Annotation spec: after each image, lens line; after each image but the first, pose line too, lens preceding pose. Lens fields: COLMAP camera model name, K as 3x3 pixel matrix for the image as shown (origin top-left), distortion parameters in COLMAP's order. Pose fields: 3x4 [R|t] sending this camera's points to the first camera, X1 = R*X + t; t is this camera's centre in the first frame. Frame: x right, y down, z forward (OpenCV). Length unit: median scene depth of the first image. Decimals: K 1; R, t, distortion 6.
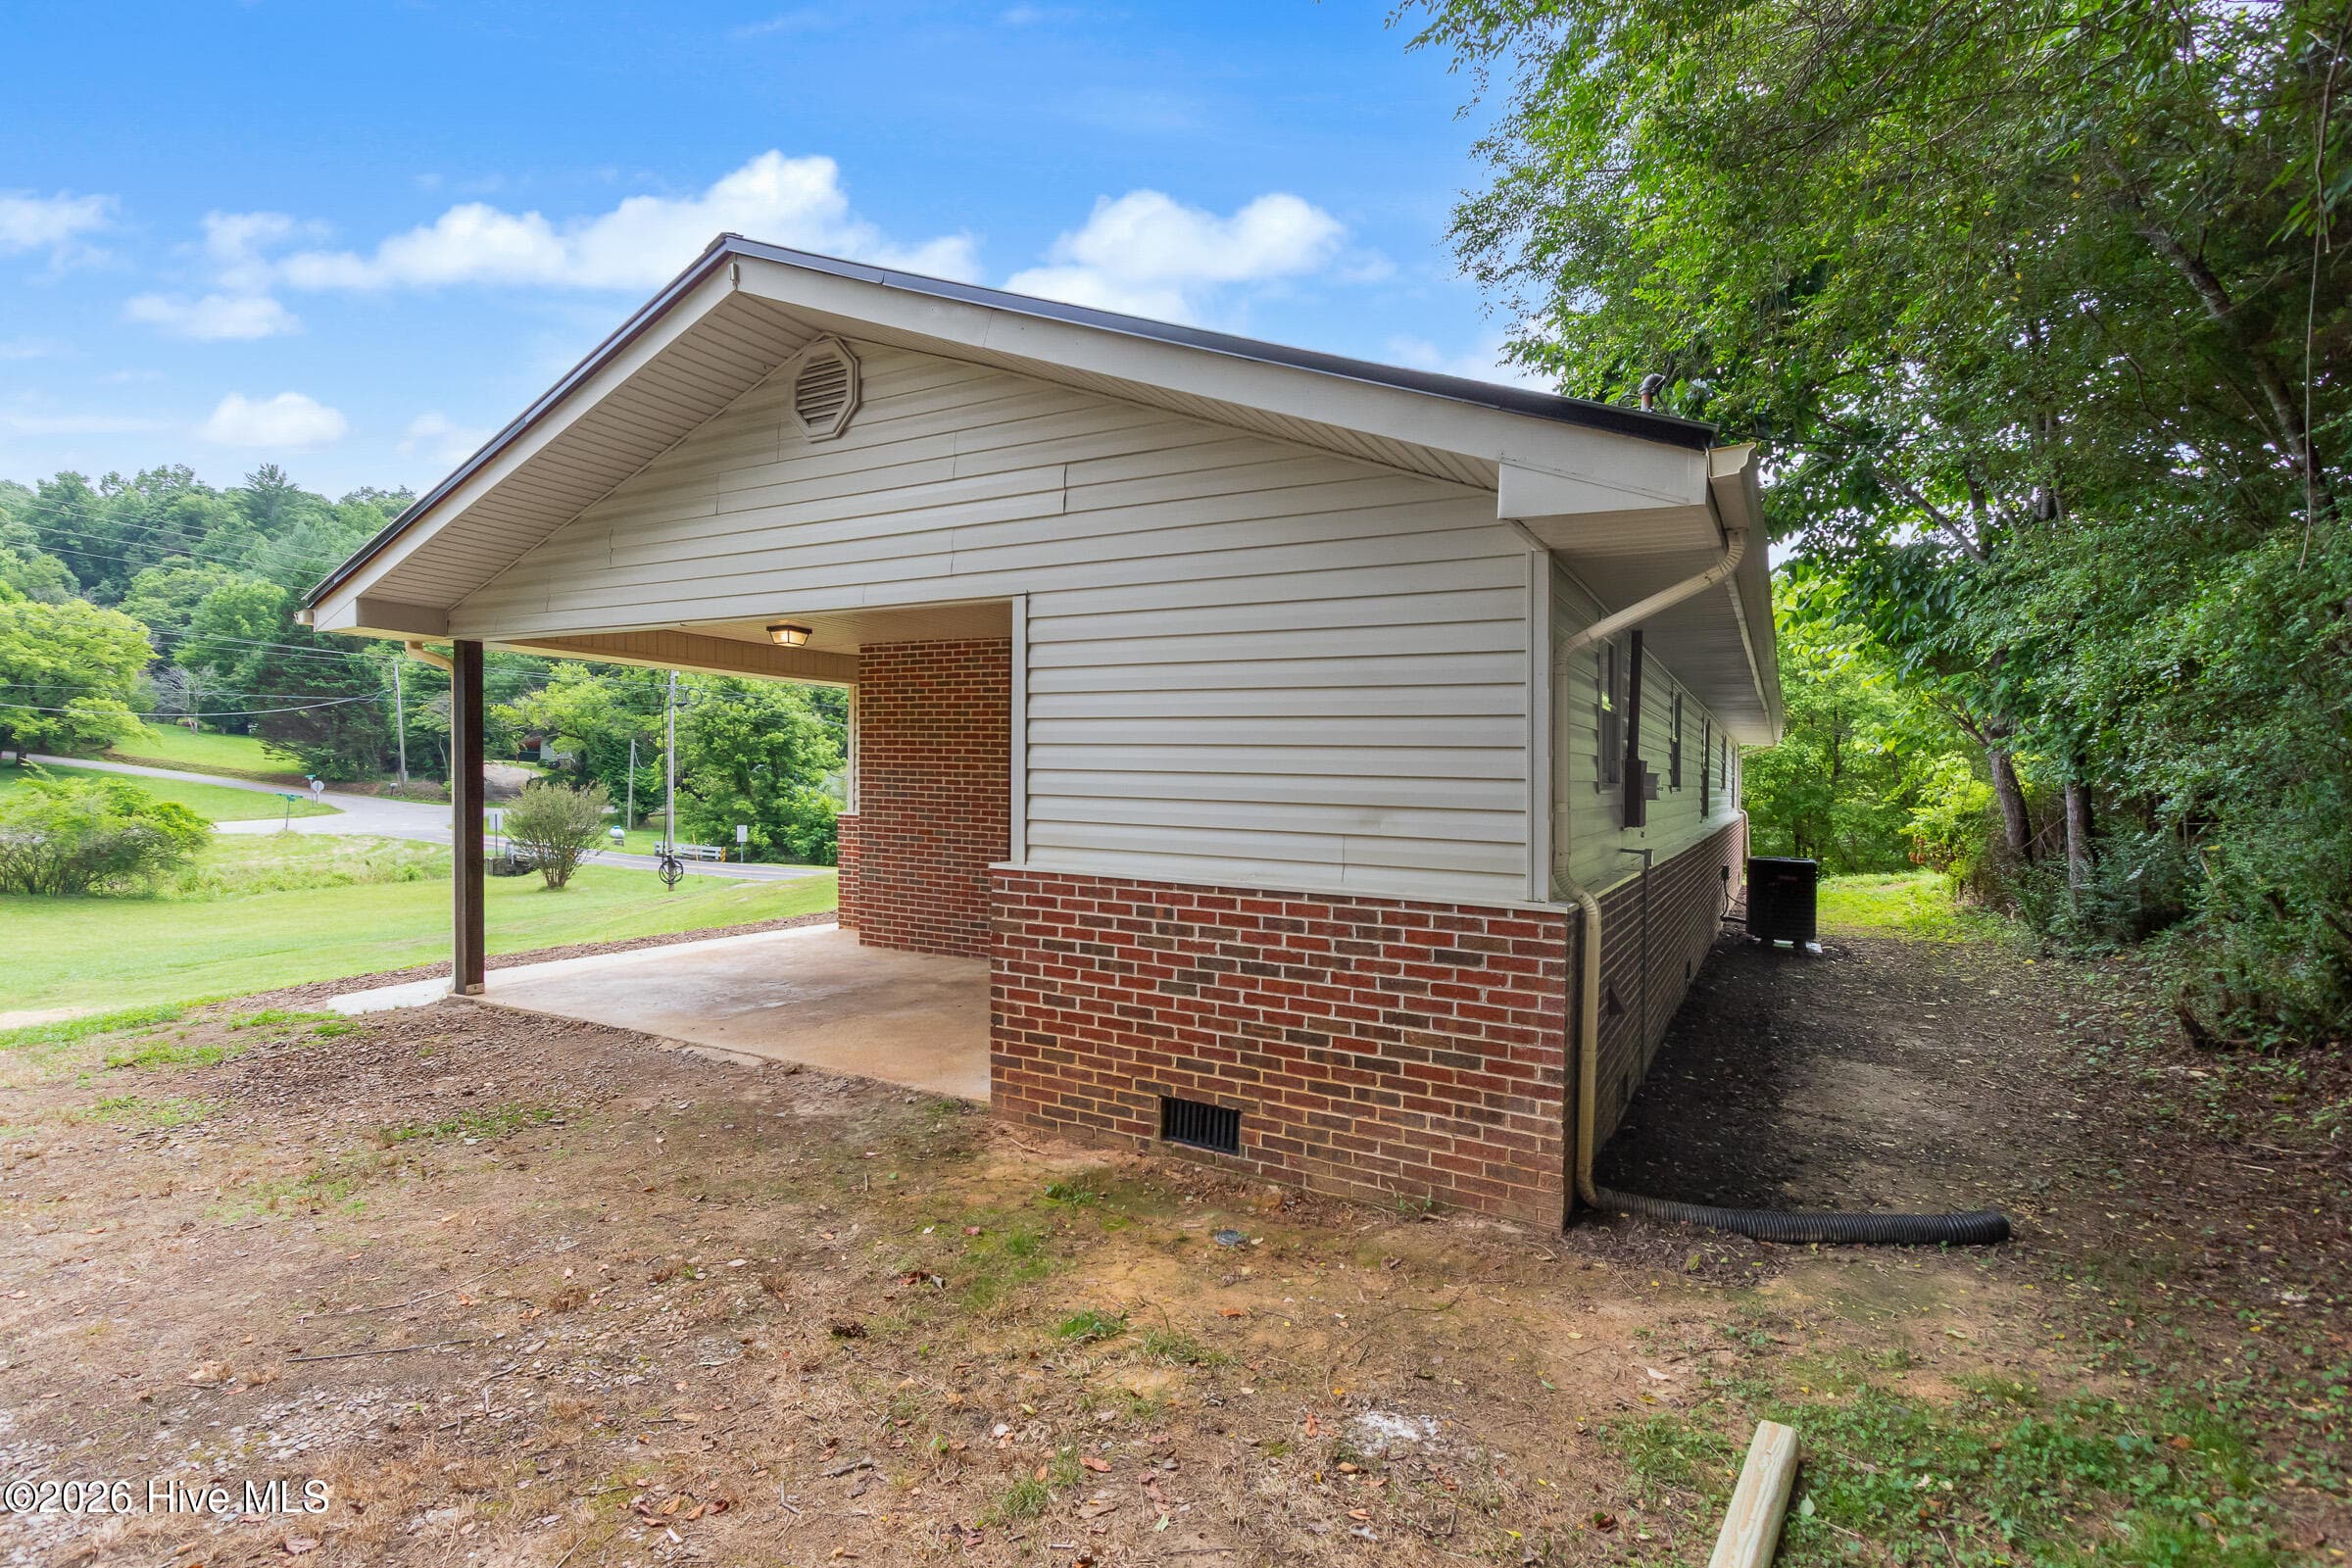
lens RADIAL K [[1082.3, 0, 1188.7], [0, 1082.3, 783.5], [0, 0, 1]] dist [0.011685, 0.000307]
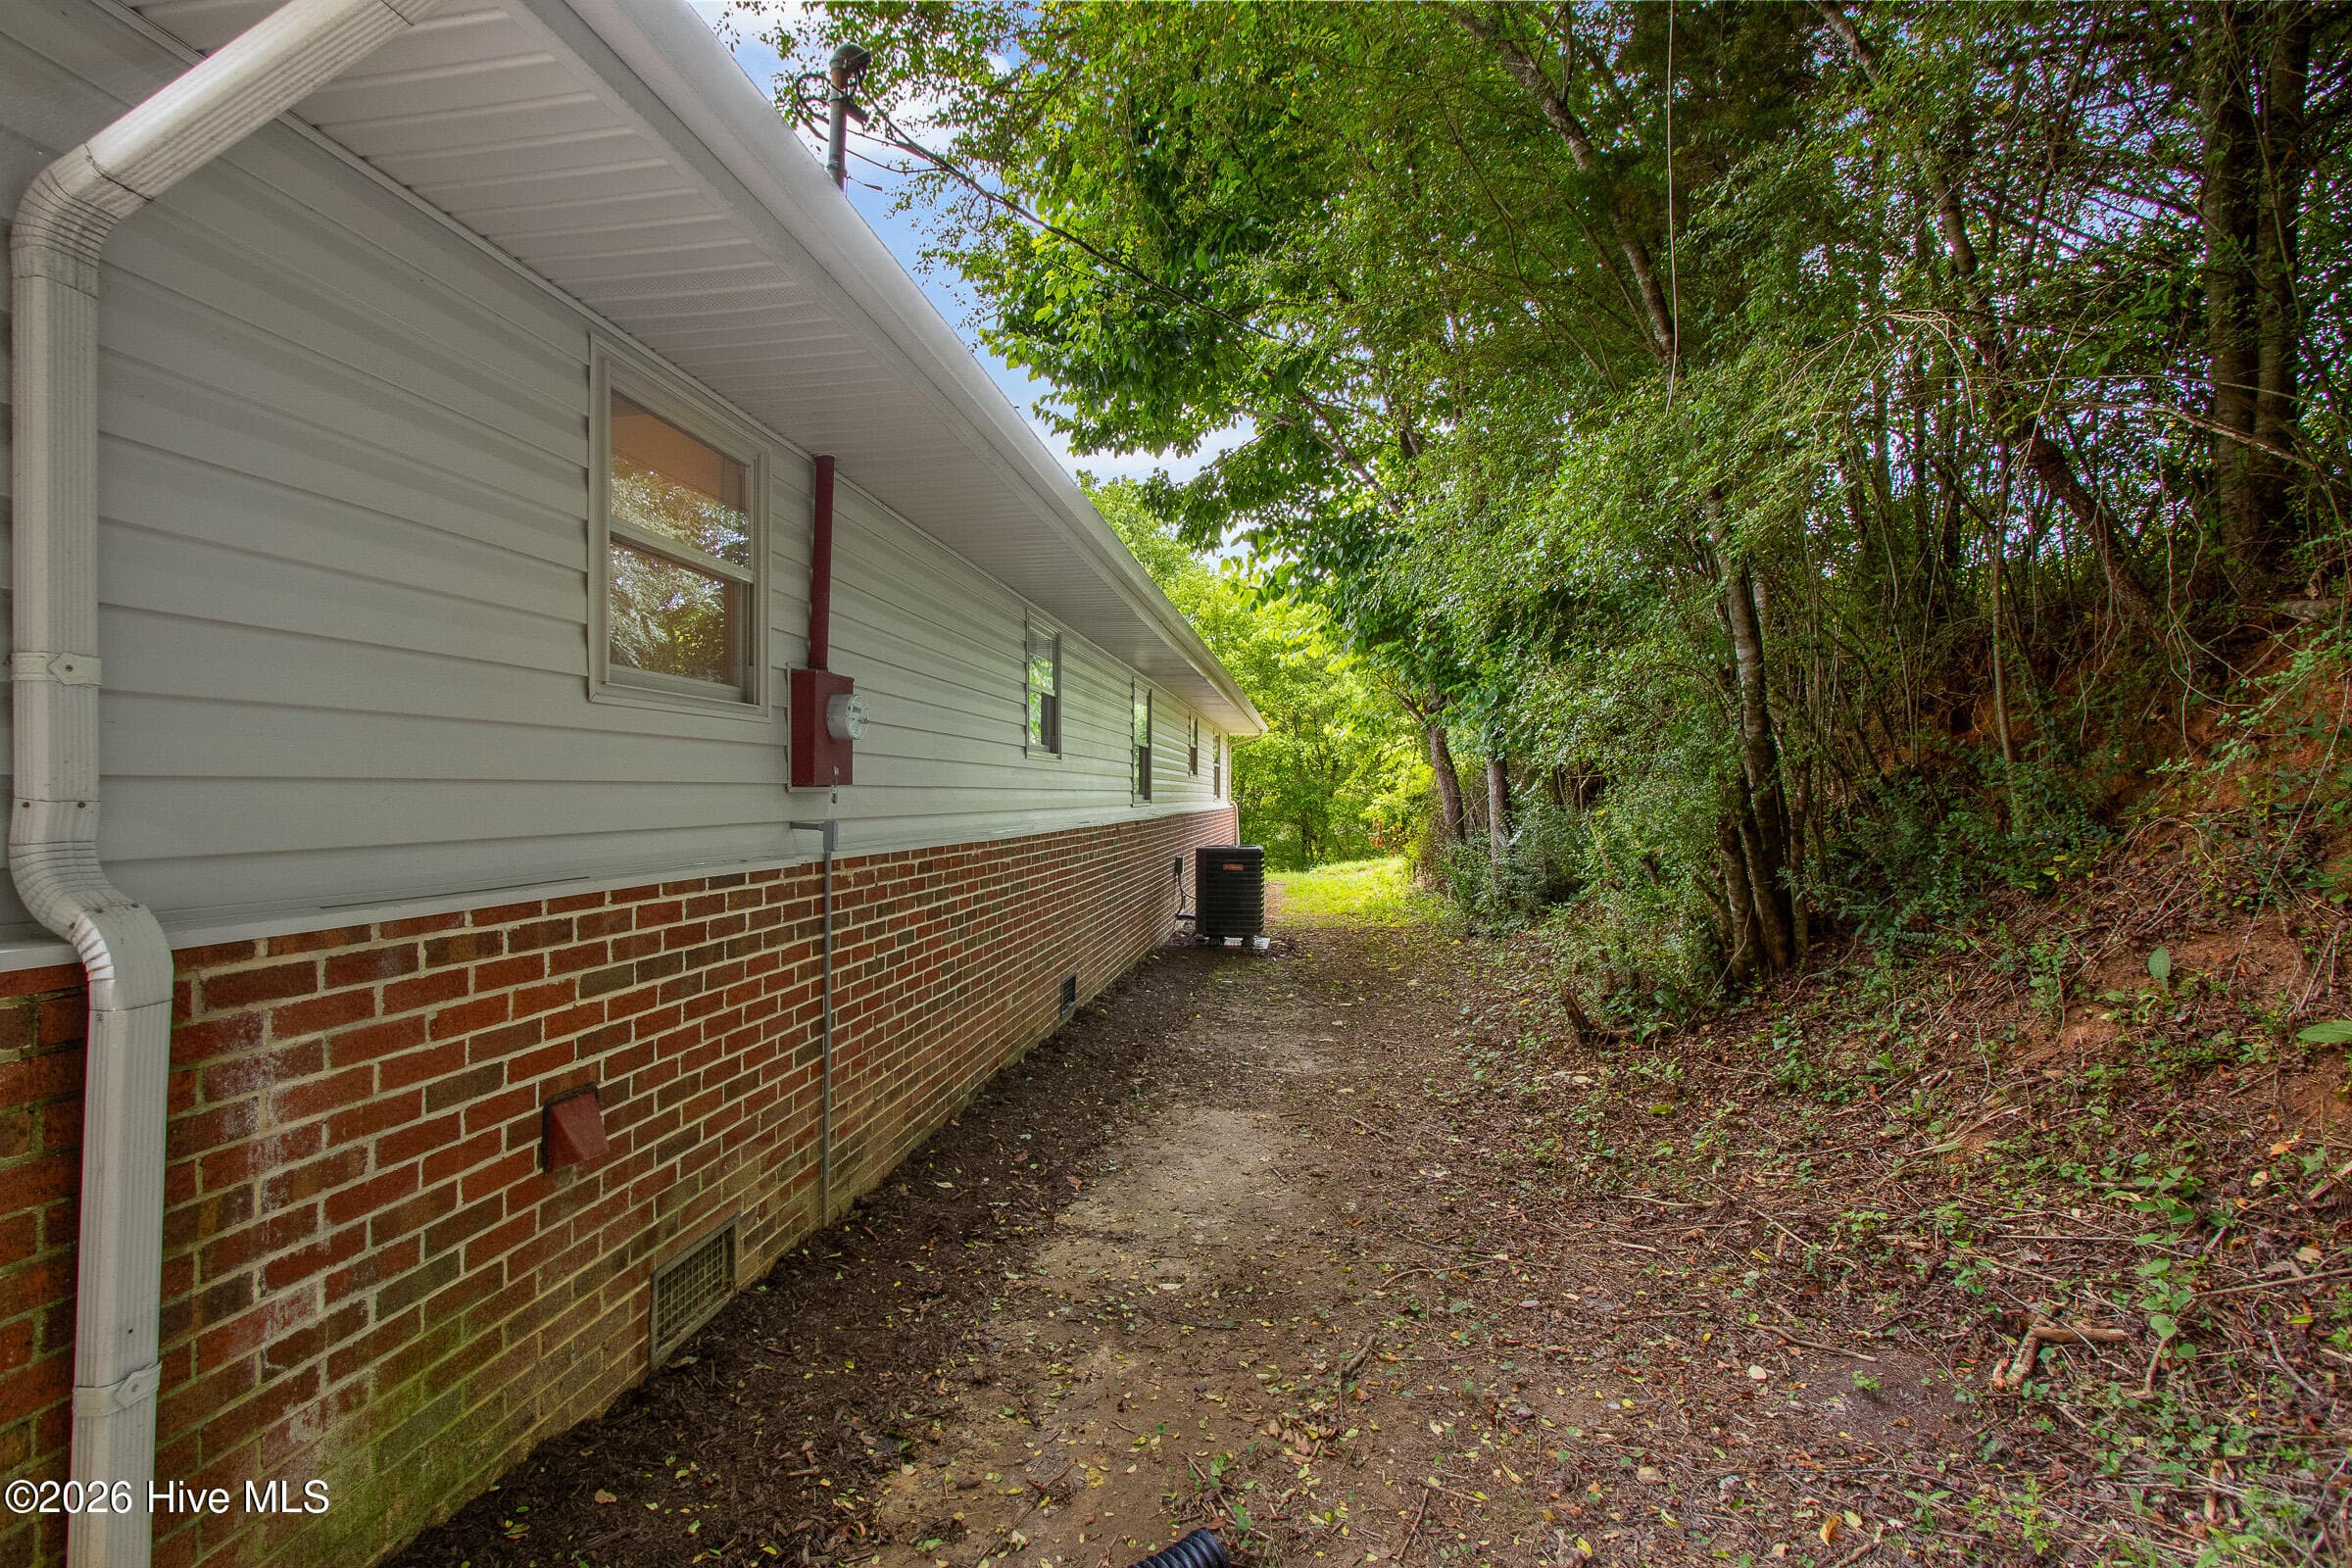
lens RADIAL K [[1141.1, 0, 1137.7], [0, 1141.1, 798.9], [0, 0, 1]] dist [0.000657, 0.000182]
pose [[0.935582, -0.025217, 0.352208, 0.189158], [0.022836, 0.999680, 0.010913, 0.023830], [-0.352371, -0.002167, 0.935858, 0.190966]]
